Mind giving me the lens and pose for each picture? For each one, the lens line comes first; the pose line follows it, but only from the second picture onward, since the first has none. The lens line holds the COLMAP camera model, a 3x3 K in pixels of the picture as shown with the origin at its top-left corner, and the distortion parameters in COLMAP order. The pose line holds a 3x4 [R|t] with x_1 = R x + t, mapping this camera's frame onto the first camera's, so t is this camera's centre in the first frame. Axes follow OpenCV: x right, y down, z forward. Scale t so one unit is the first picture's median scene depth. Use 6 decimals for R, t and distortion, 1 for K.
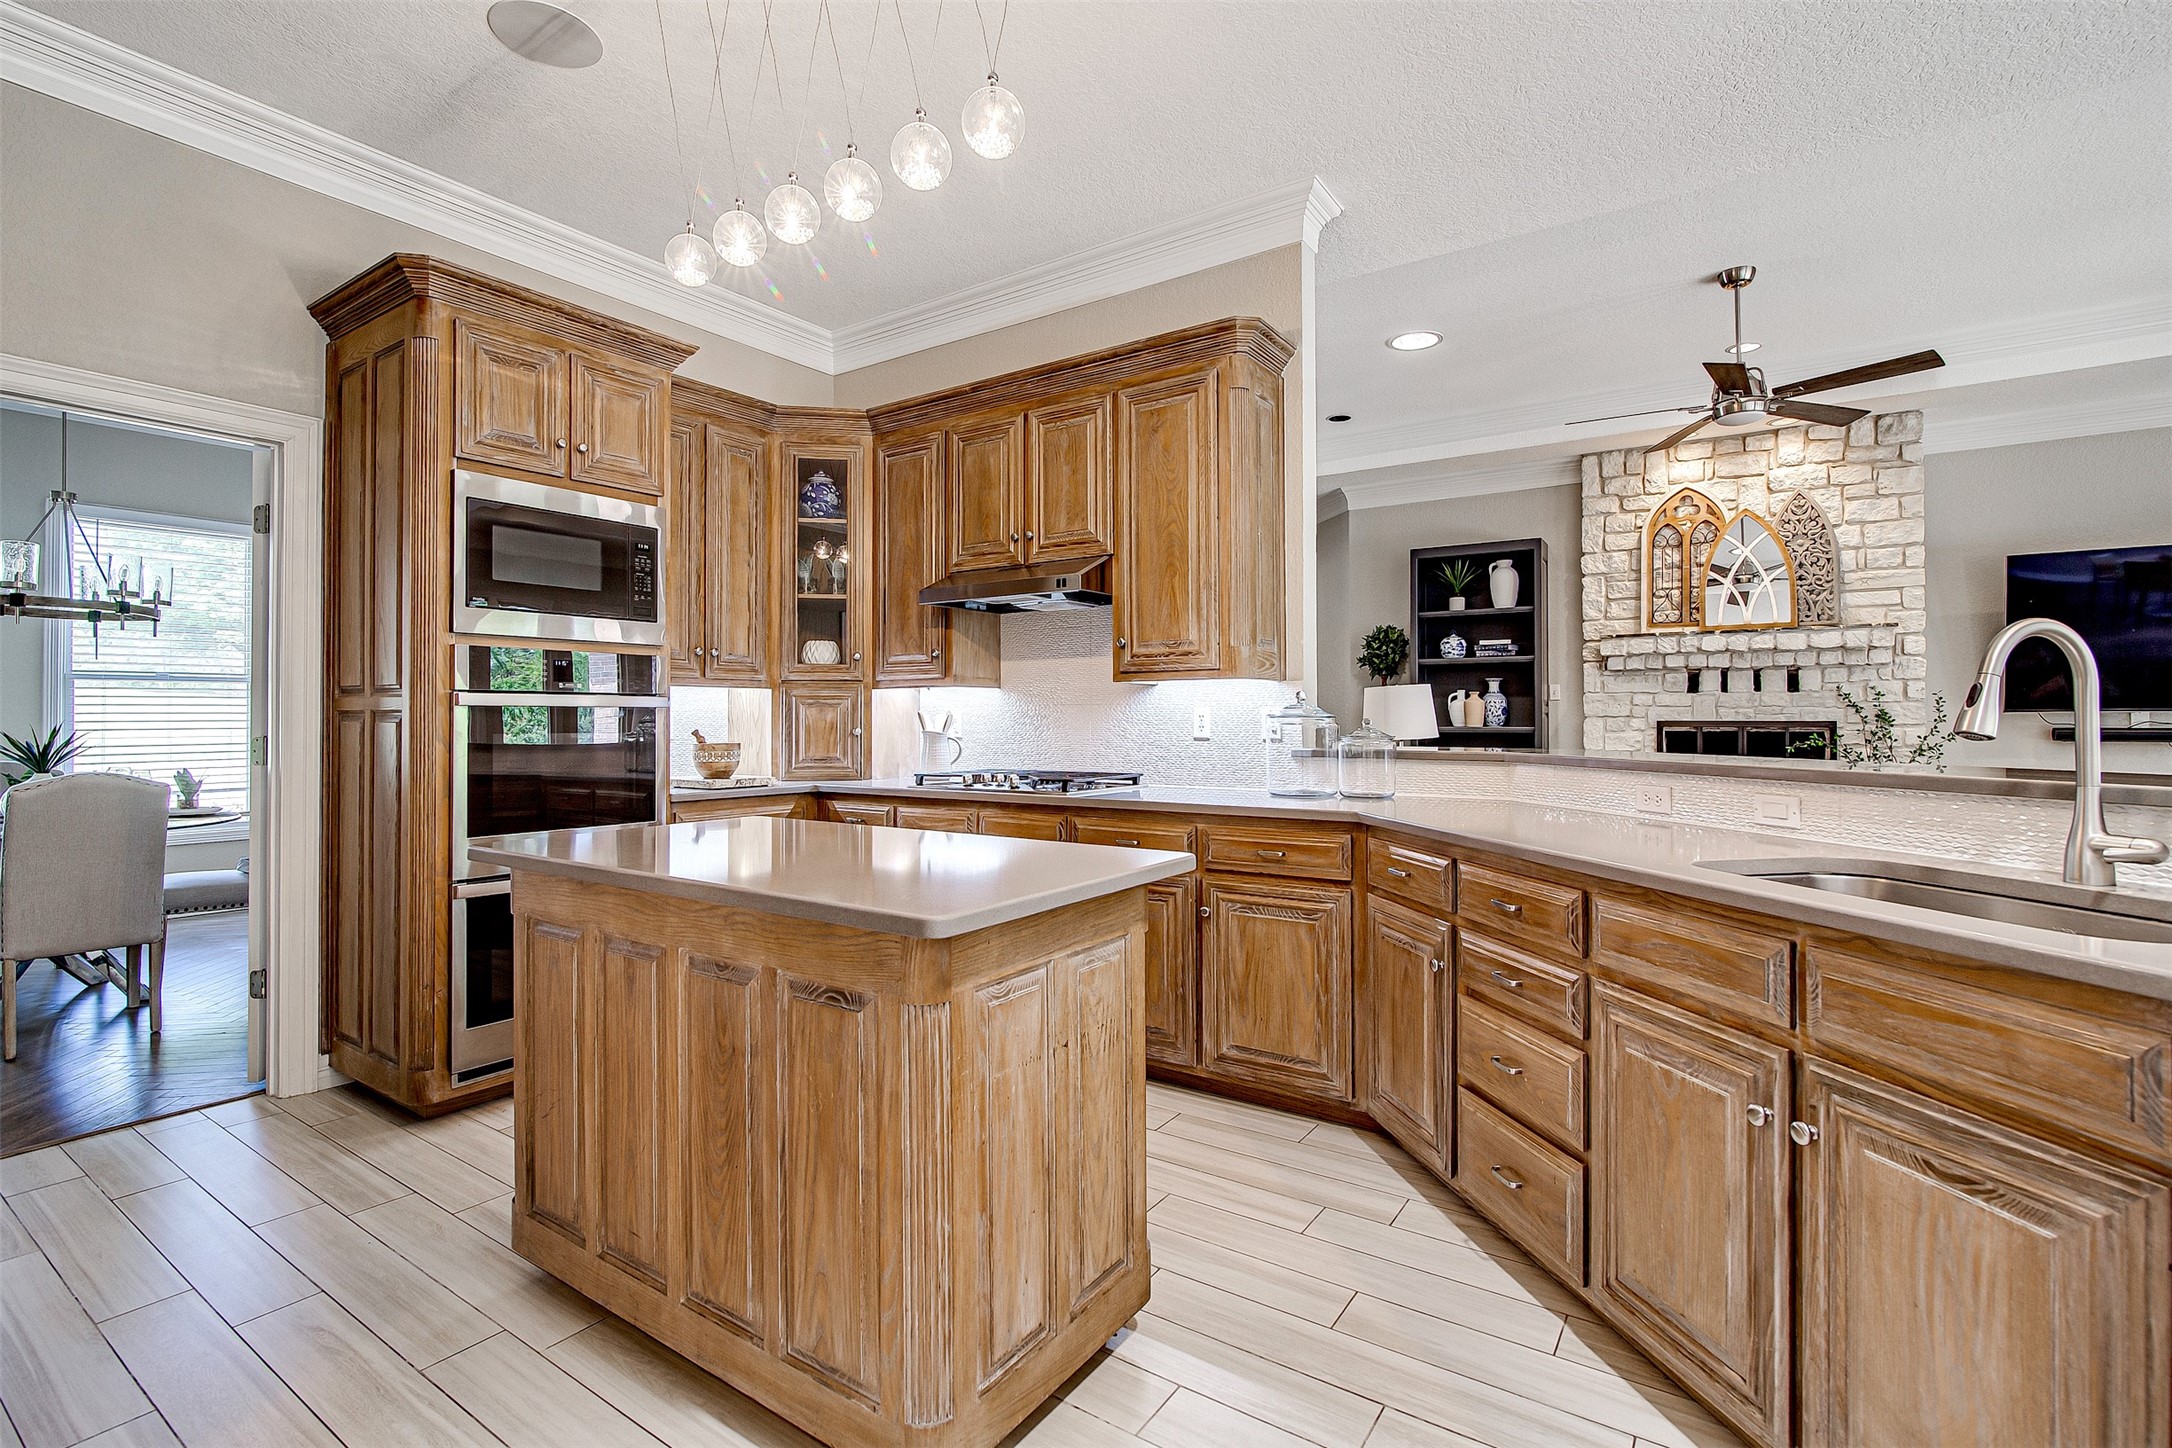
lens RADIAL K [[993.2, 0, 1085.6], [0, 993.2, 708.7], [0, 0, 1]] dist [-0.010085, -0.000159]
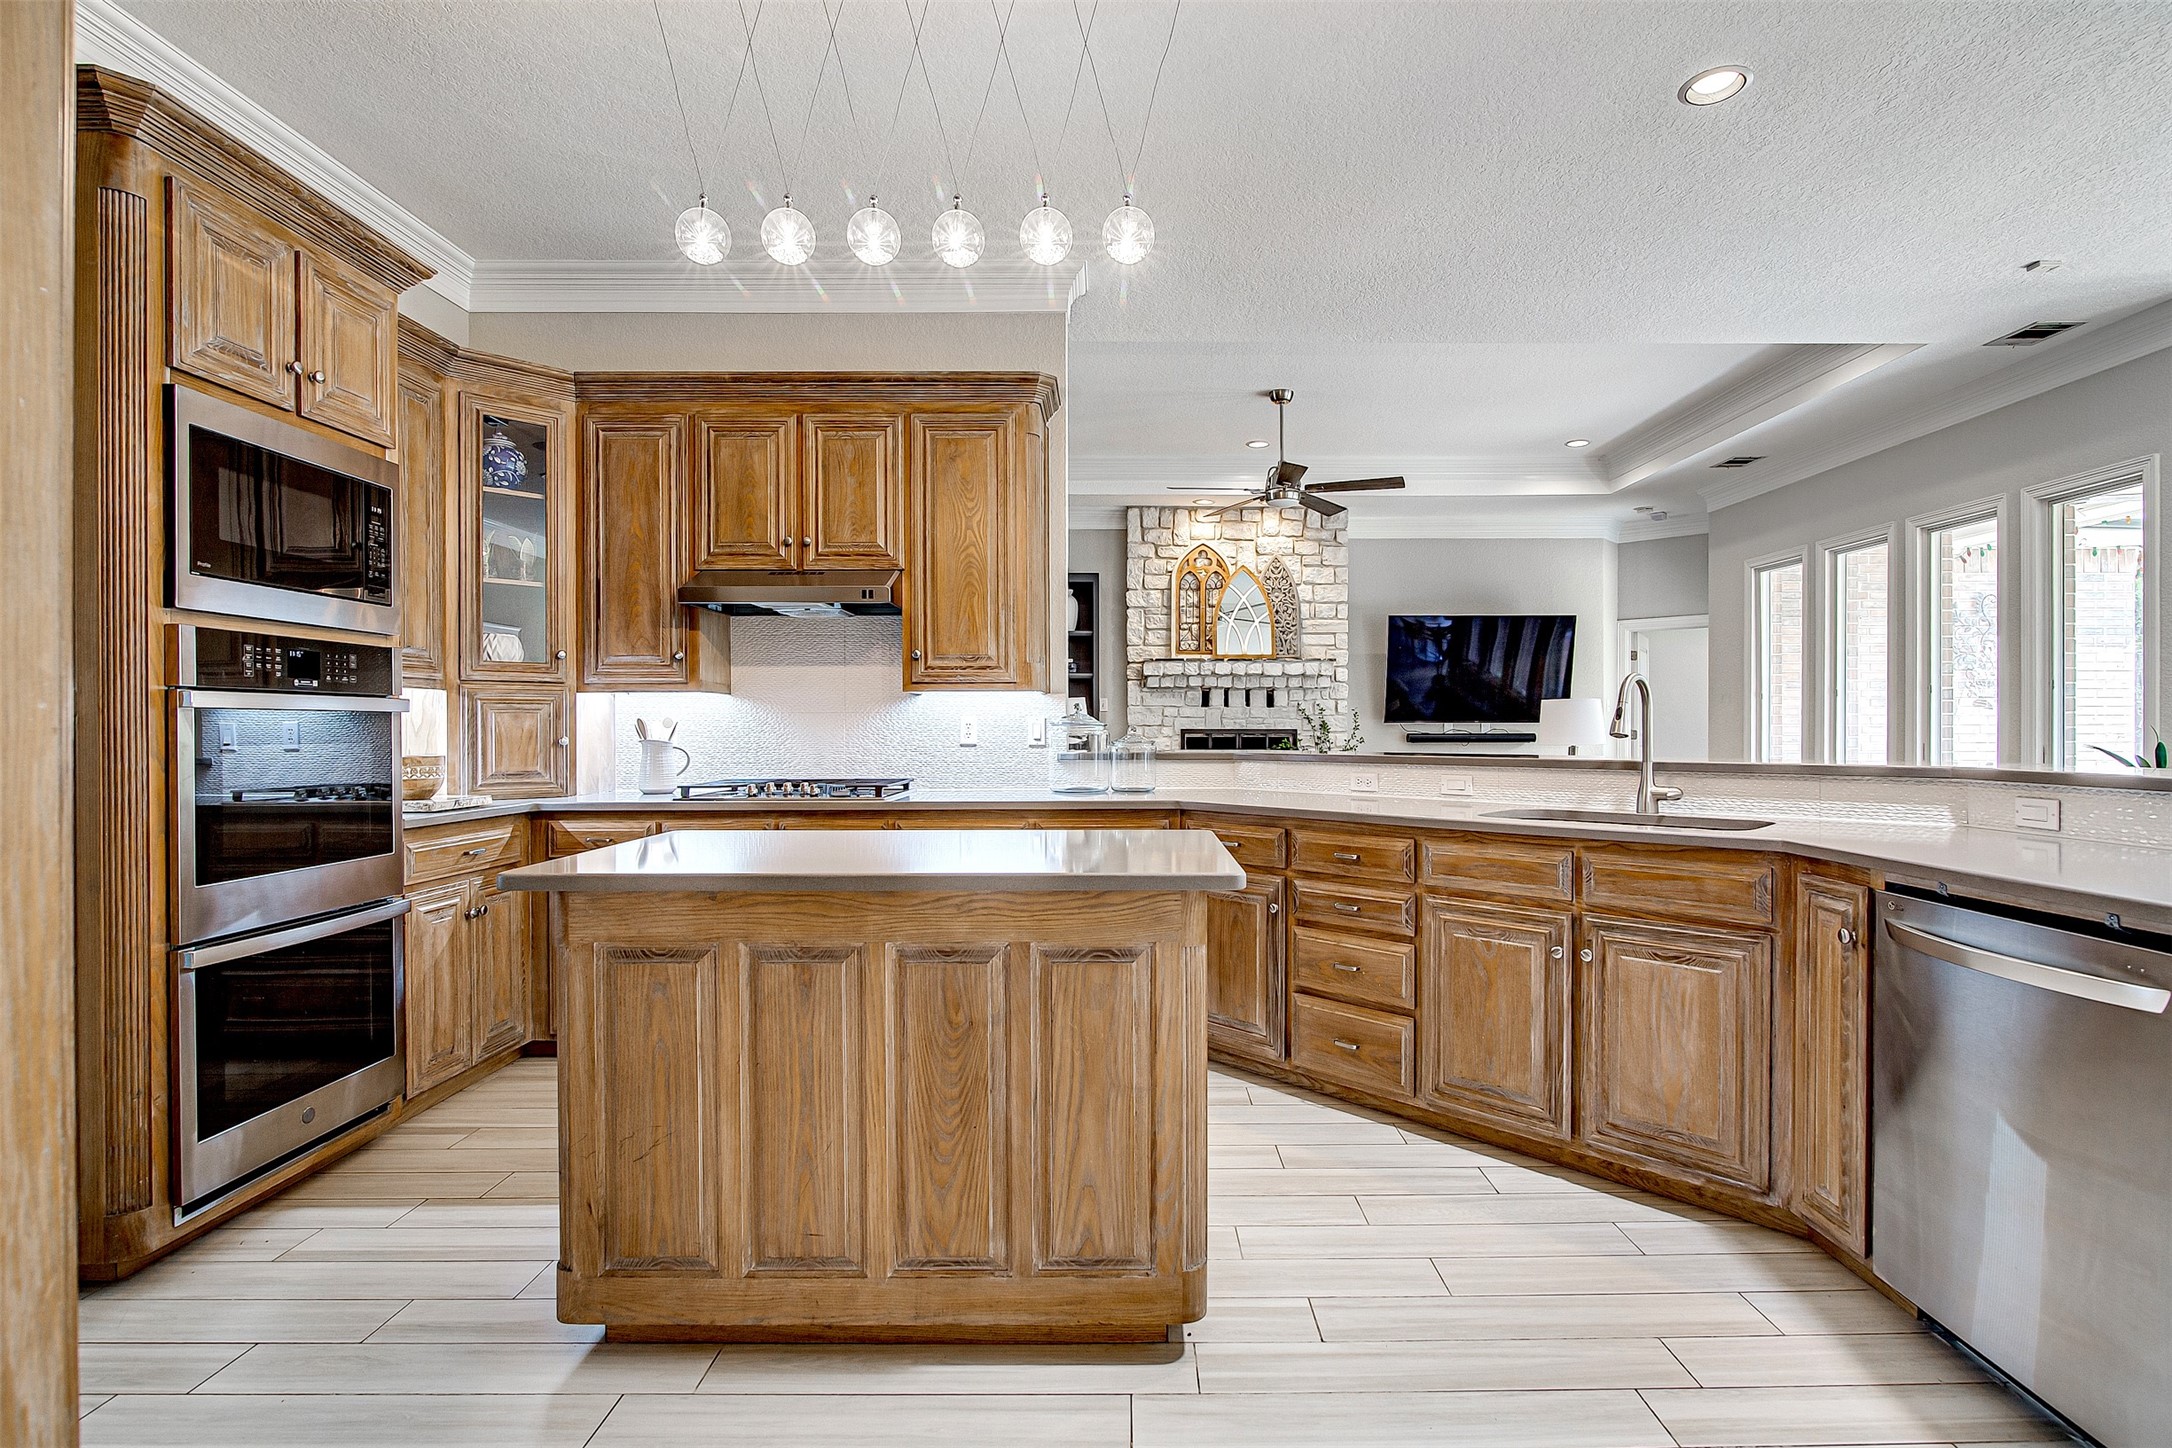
lens RADIAL K [[1040.1, 0, 1090.1], [0, 1040.1, 732.7], [0, 0, 1]] dist [-0.007935, 0.000058]
pose [[0.820489, -0.002572, 0.571656, -0.468691], [-0.006101, 0.999894, 0.013256, 0.000907], [-0.571630, -0.014364, 0.820386, -0.015219]]
